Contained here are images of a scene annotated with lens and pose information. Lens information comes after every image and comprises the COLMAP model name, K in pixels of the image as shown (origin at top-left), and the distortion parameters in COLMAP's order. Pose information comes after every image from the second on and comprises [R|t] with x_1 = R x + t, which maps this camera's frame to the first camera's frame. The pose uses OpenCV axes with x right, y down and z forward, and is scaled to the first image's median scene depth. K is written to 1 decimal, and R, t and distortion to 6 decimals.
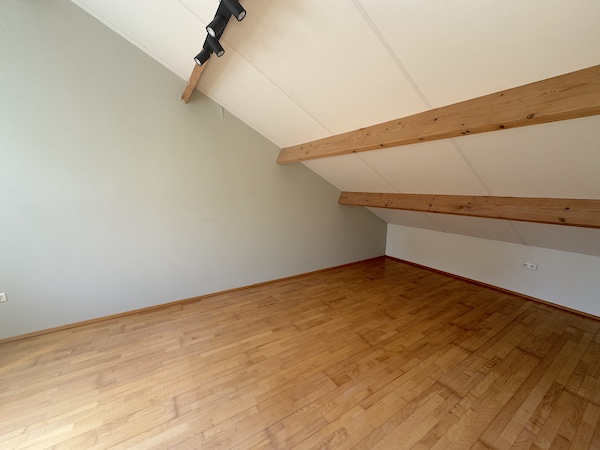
lens RADIAL K [[240.7, 0, 300.0], [0, 240.7, 225.0], [0, 0, 1]] dist [-0.000871, -0.000198]
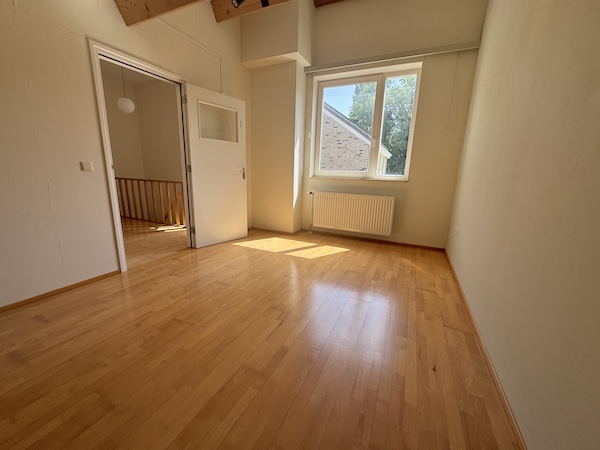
lens RADIAL K [[240.7, 0, 300.0], [0, 240.7, 225.0], [0, 0, 1]] dist [-0.000871, -0.000198]
pose [[-0.844832, 0.083106, -0.528537, 0.188248], [-0.119813, 0.933388, 0.338277, -0.079219], [0.521443, 0.349113, -0.778599, 1.667727]]
